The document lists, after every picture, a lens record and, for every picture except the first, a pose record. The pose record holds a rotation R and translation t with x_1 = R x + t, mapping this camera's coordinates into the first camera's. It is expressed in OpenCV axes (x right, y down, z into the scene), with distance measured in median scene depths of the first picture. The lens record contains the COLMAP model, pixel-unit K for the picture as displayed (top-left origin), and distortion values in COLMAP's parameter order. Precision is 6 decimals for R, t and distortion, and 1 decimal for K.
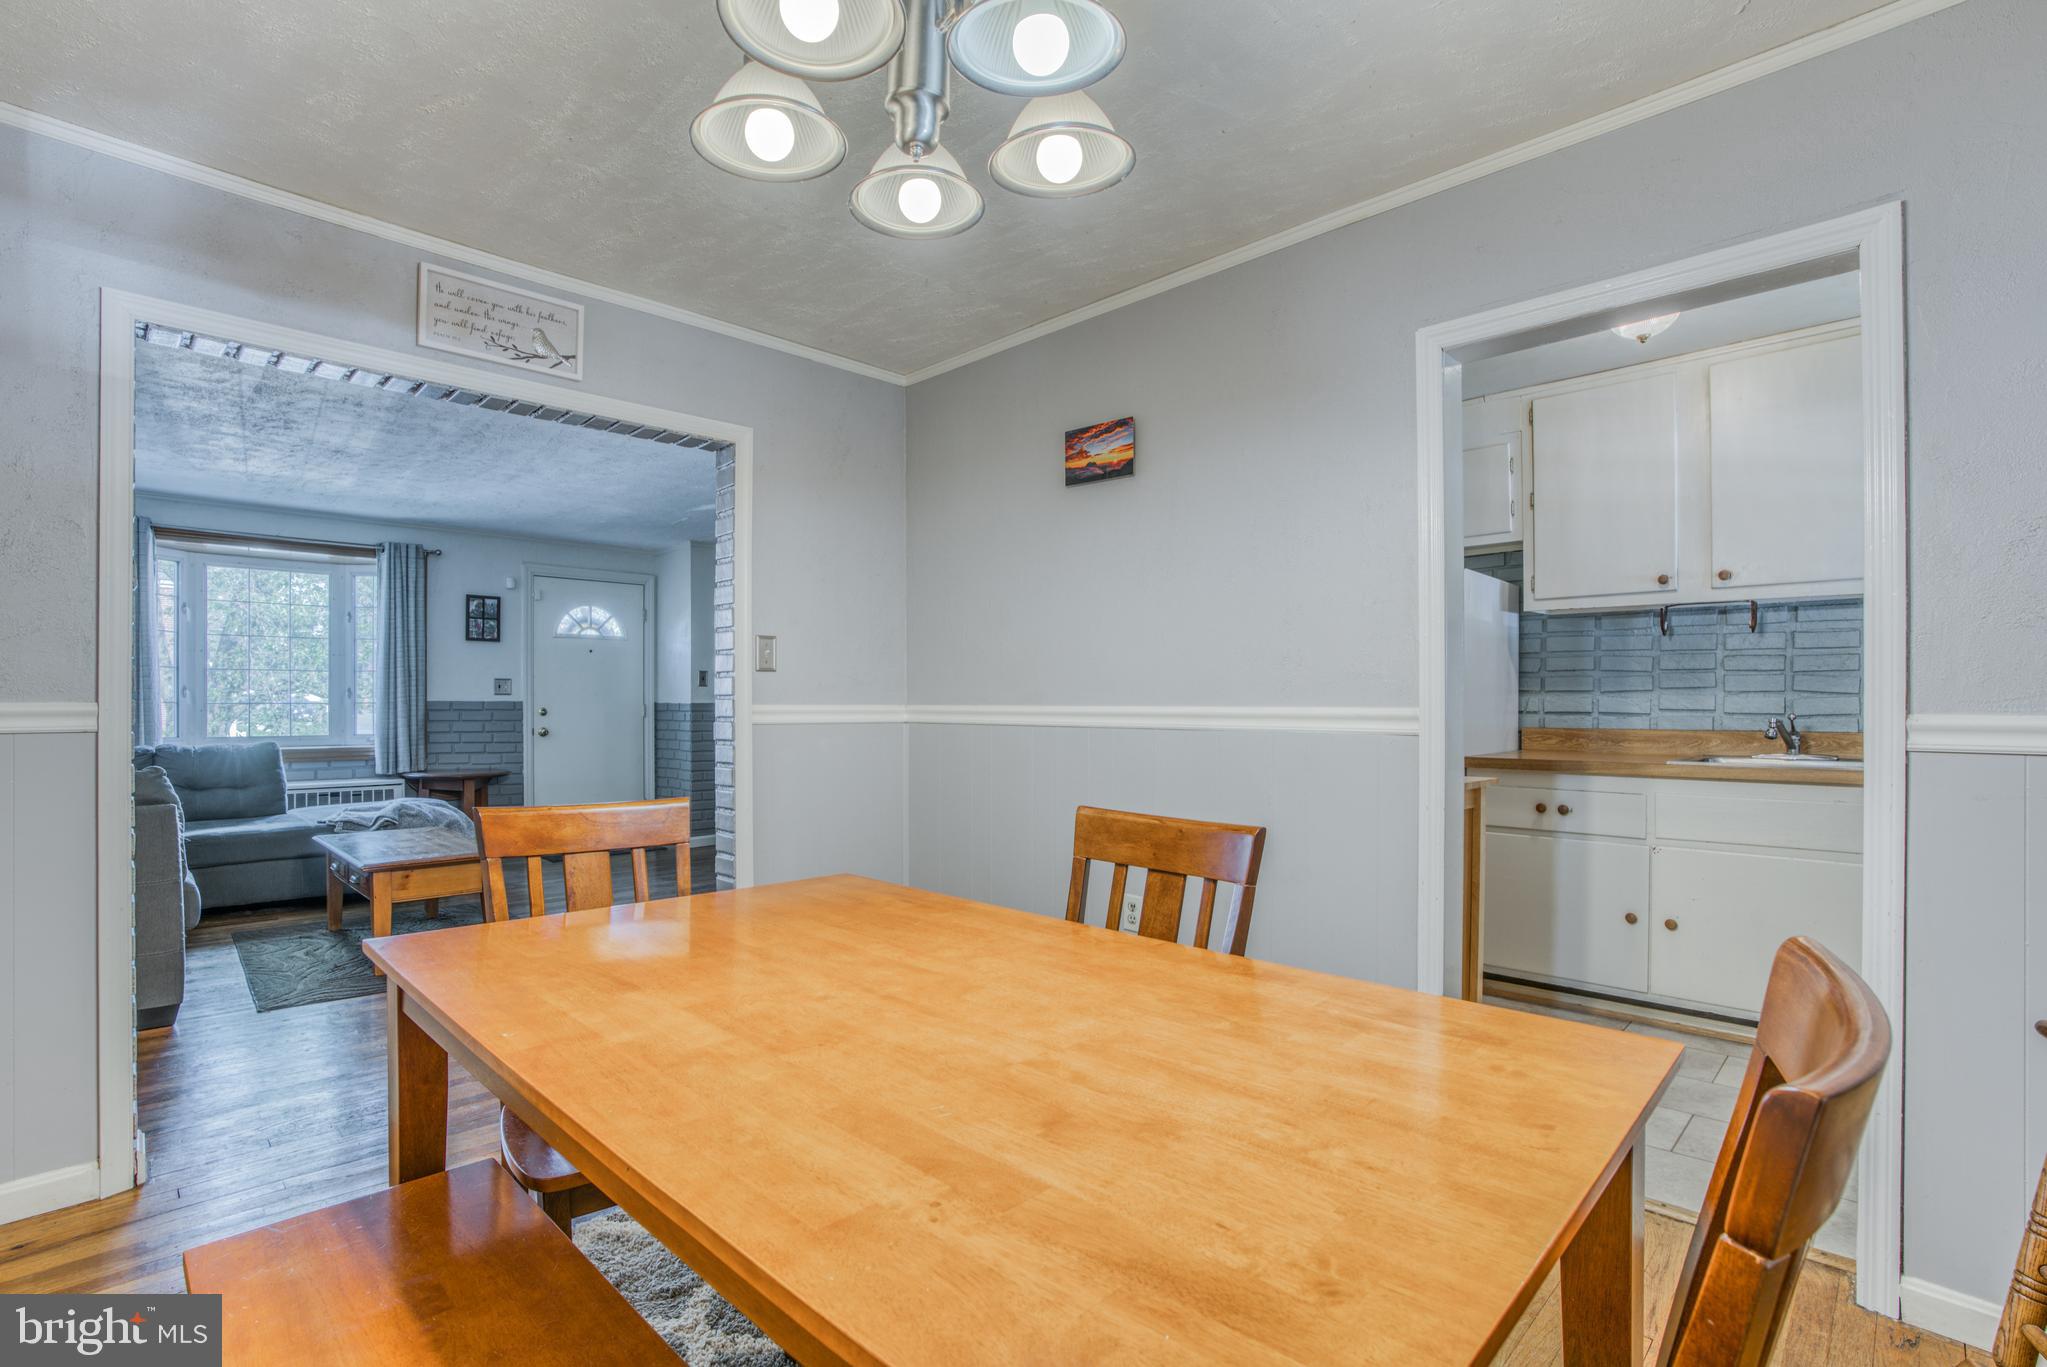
lens RADIAL K [[962.6, 0, 1012.2], [0, 962.6, 712.8], [0, 0, 1]] dist [-0.057850, 0.024300]
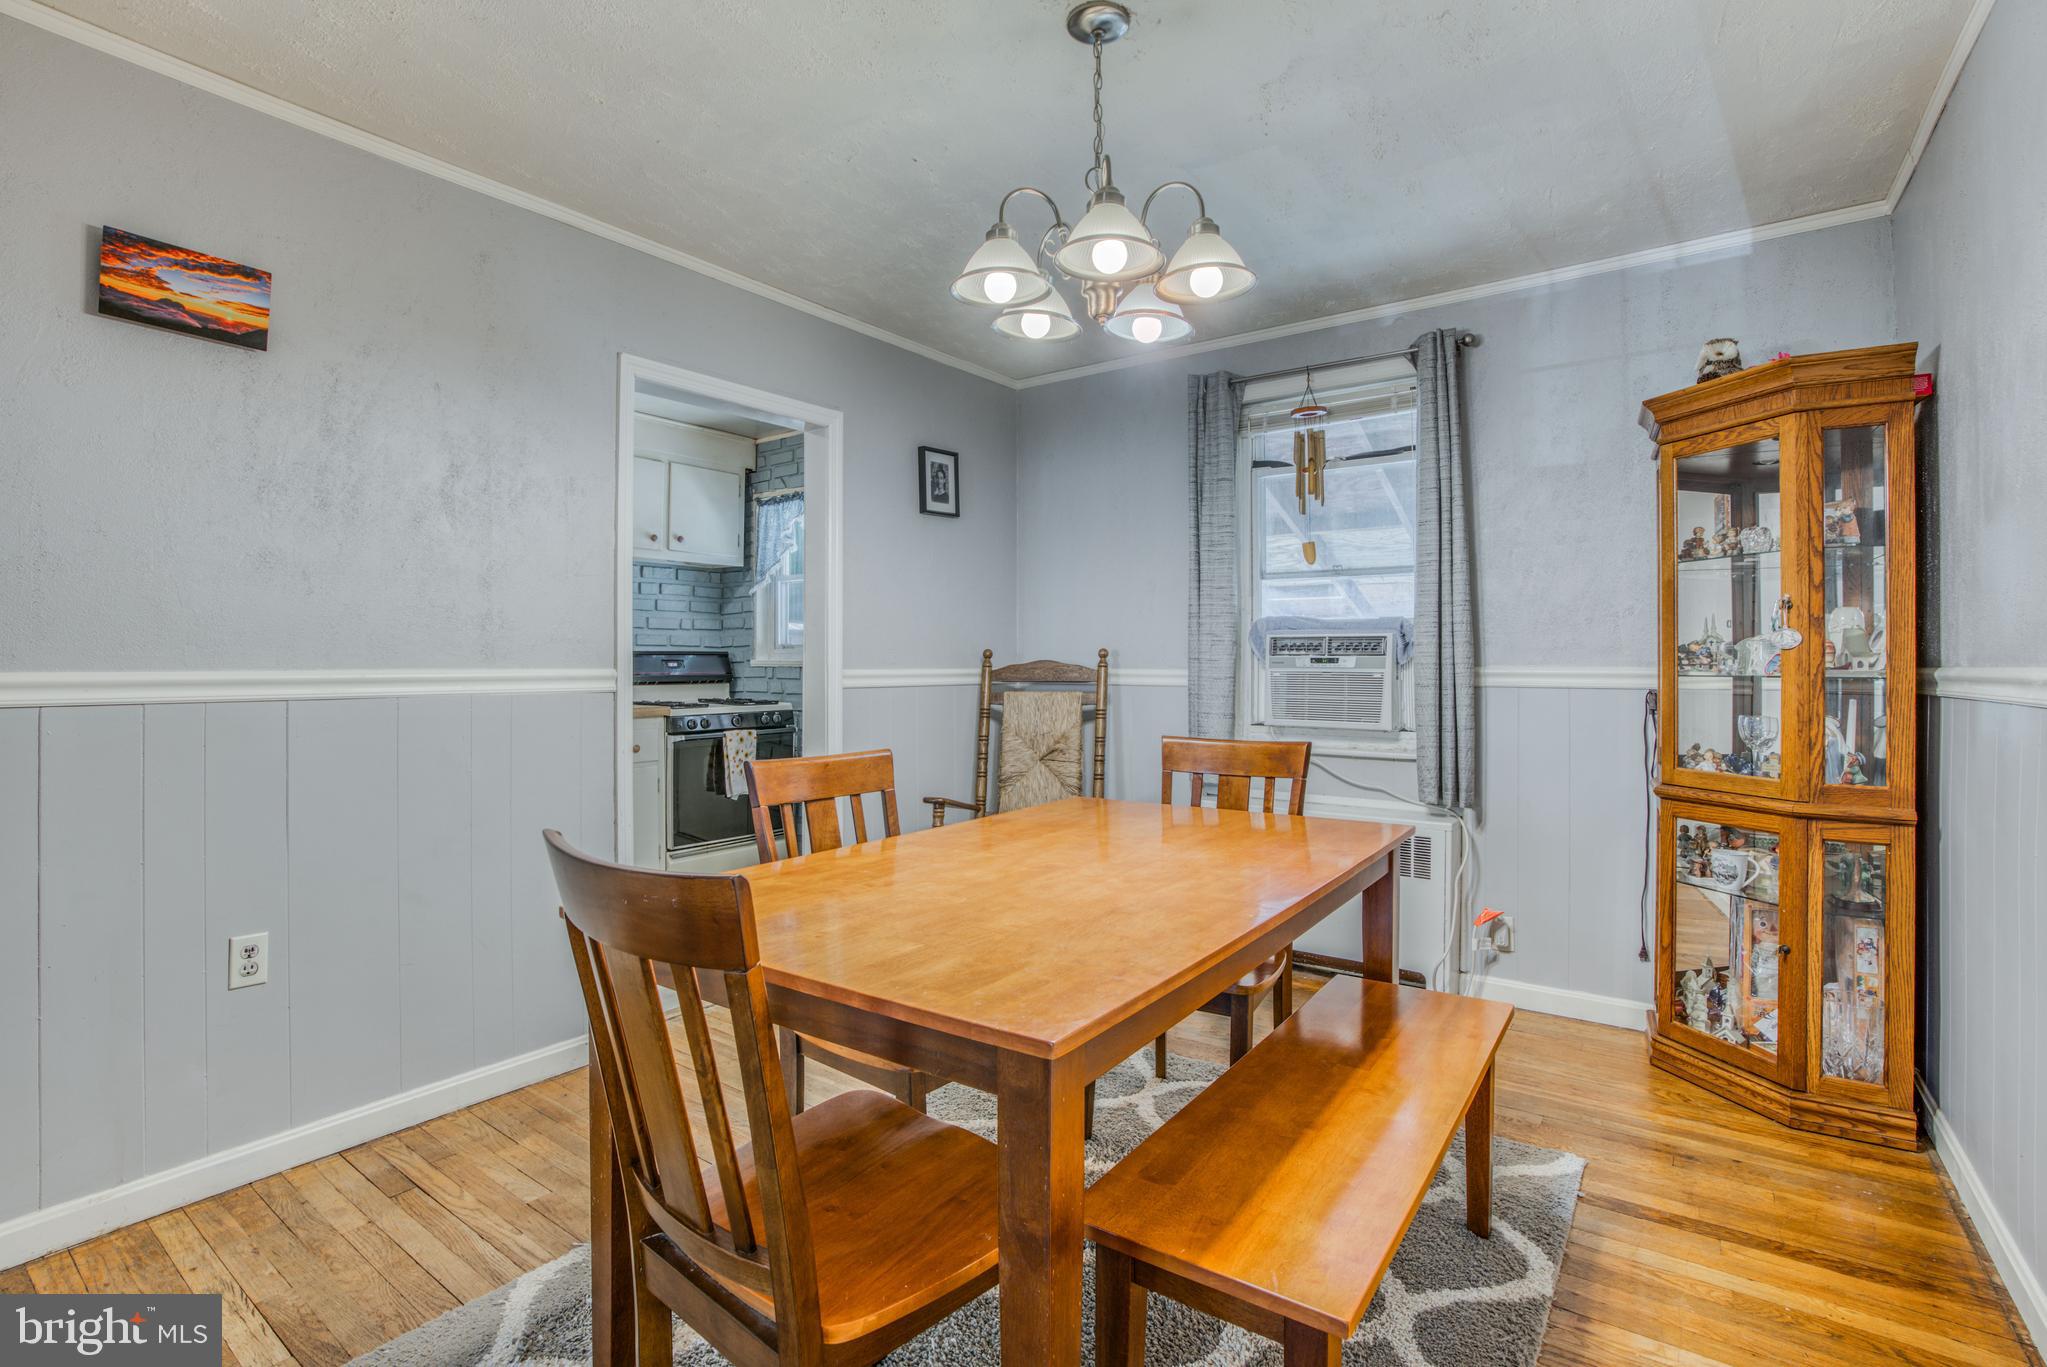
lens RADIAL K [[962.6, 0, 1012.2], [0, 962.6, 712.8], [0, 0, 1]] dist [-0.057850, 0.024300]
pose [[-0.135278, -0.053436, 0.989366, -0.216805], [0.007739, 0.998457, 0.054985, -0.003189], [-0.990777, 0.015095, -0.134656, 0.175194]]
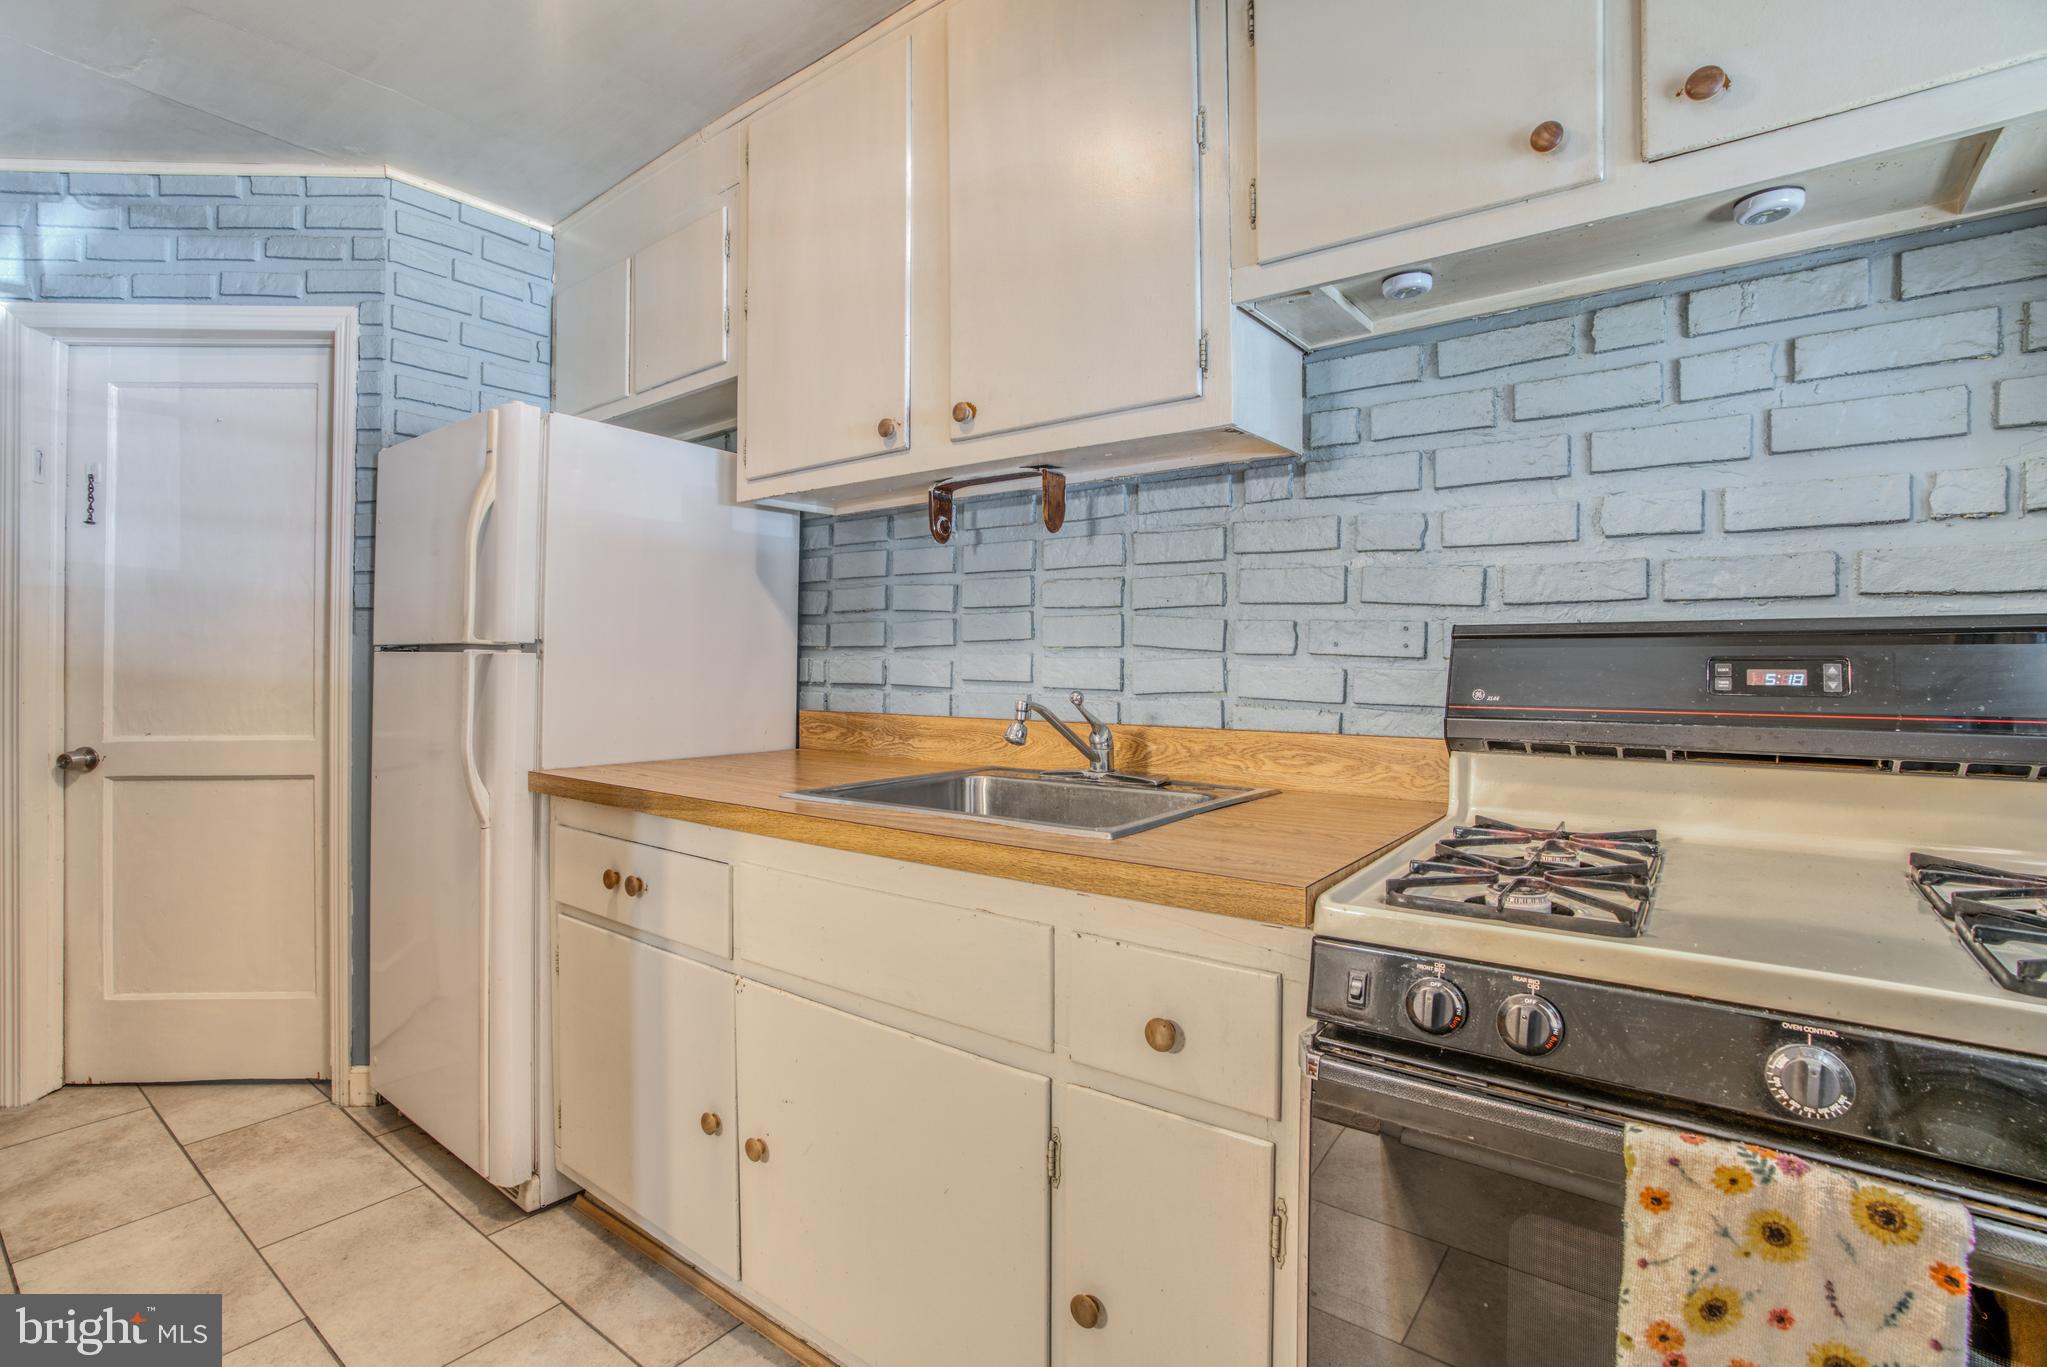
lens RADIAL K [[936.4, 0, 1020.4], [0, 936.4, 672.5], [0, 0, 1]] dist [-0.054973, 0.021288]
pose [[0.991908, 0.001400, 0.126953, 0.276800], [-0.000694, 0.999984, -0.005606, -0.002039], [-0.126959, 0.005472, 0.991893, 0.191519]]
